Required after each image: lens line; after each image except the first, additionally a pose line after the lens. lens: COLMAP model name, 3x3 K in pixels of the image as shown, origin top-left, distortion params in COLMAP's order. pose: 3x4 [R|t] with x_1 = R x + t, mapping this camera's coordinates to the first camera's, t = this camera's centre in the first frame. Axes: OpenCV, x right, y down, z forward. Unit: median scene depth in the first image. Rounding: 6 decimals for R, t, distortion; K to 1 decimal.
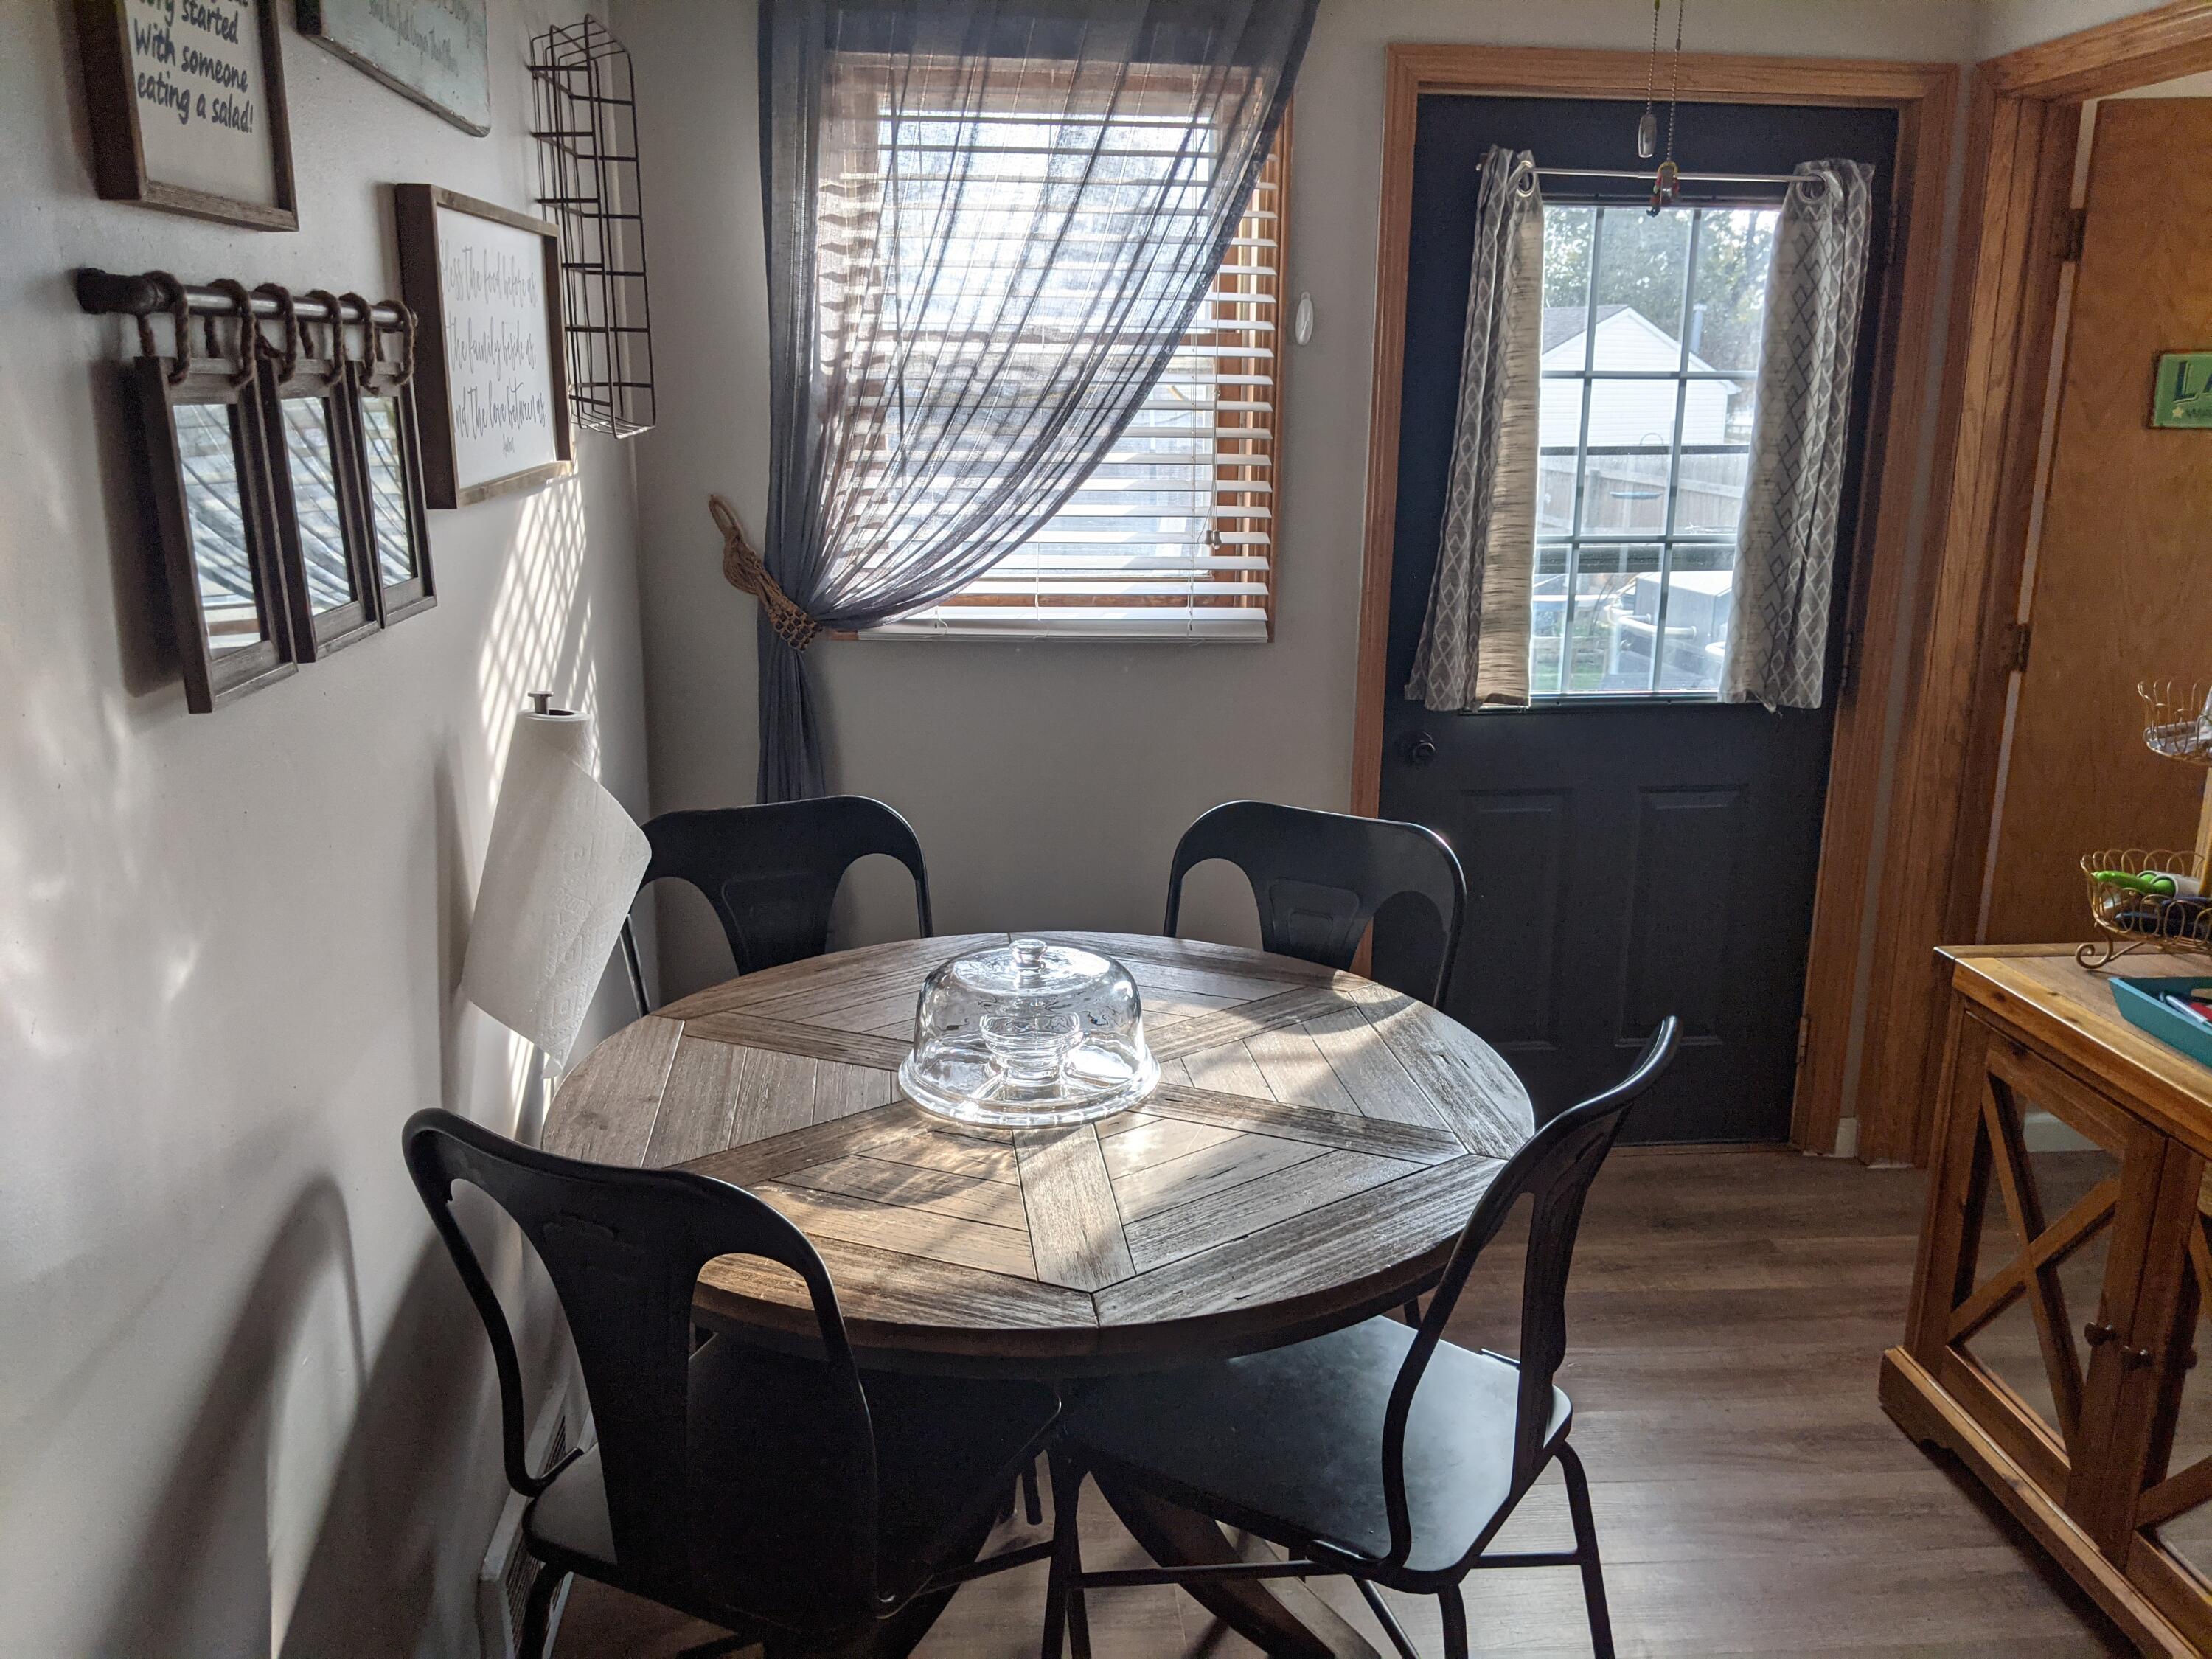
lens RADIAL K [[1795.4, 0, 1094.9], [0, 1795.4, 850.2], [0, 0, 1]] dist [0.067497, -0.132573]
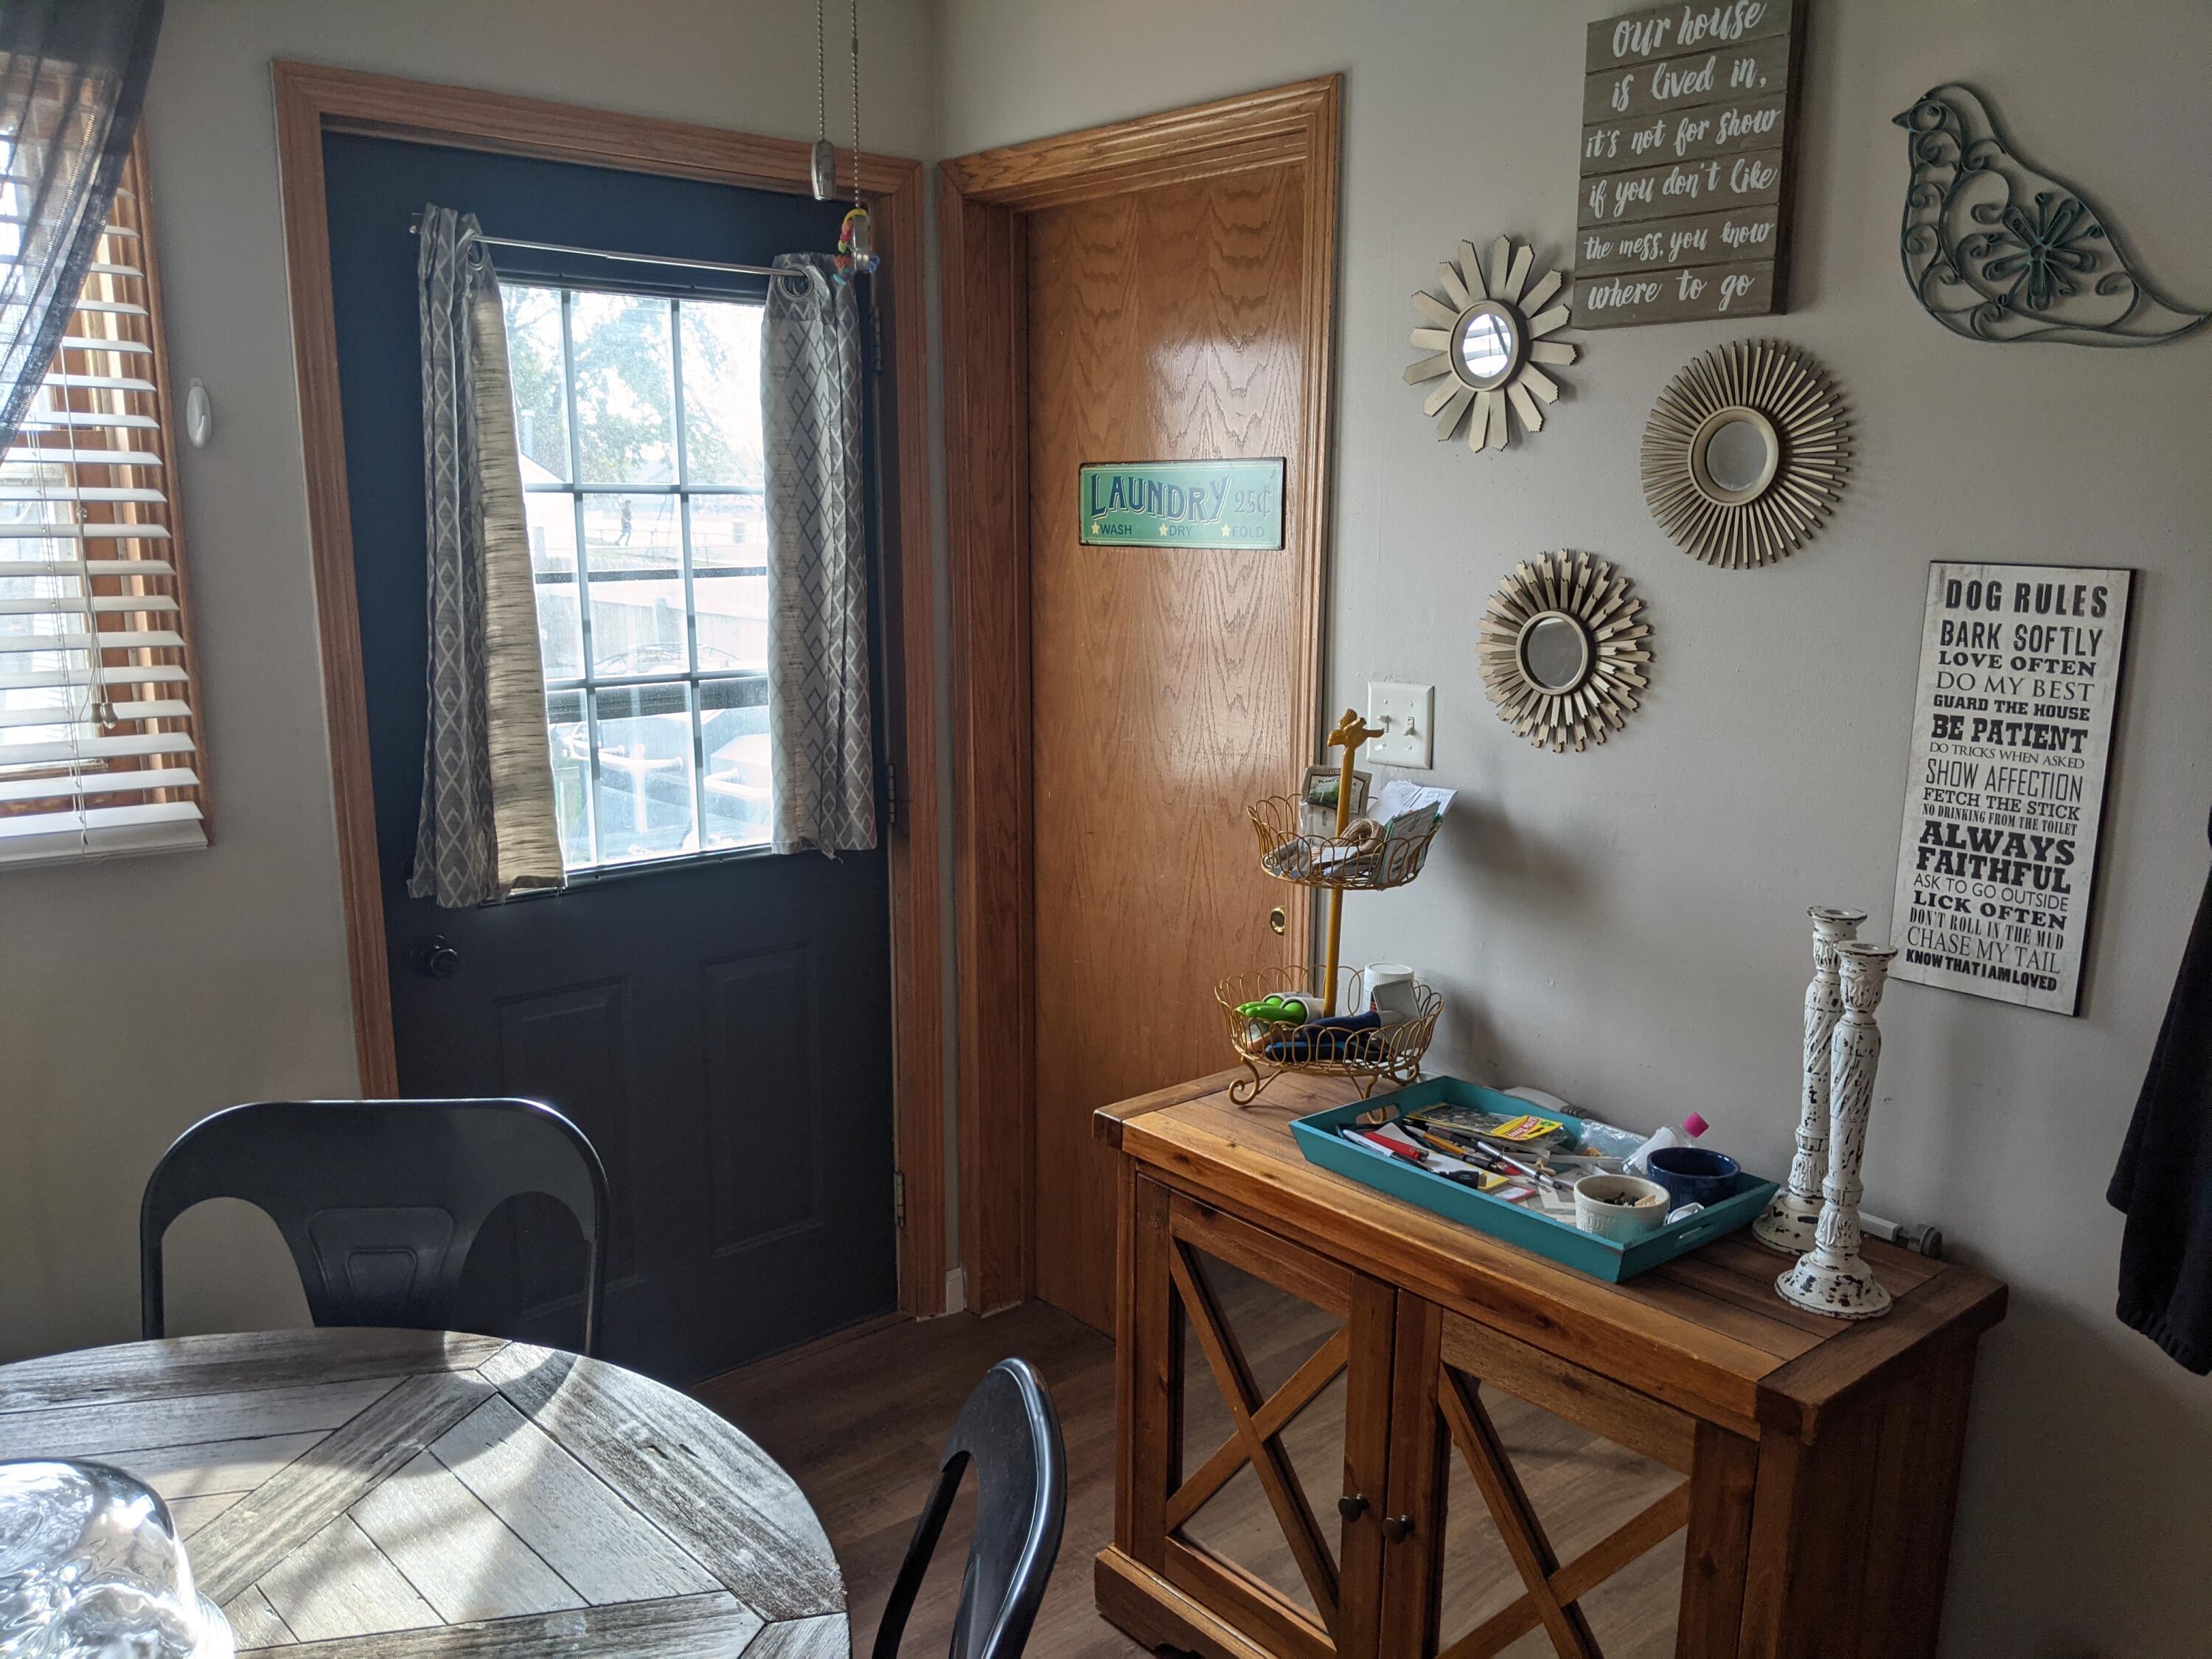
lens RADIAL K [[1795.4, 0, 1148.9], [0, 1795.4, 877.4], [0, 0, 1]] dist [0.067497, -0.132573]
pose [[0.806407, -0.124794, 0.578044, -0.022089], [0.148295, 0.988921, 0.006618, -0.055713], [-0.572465, 0.080384, 0.815979, 0.196902]]
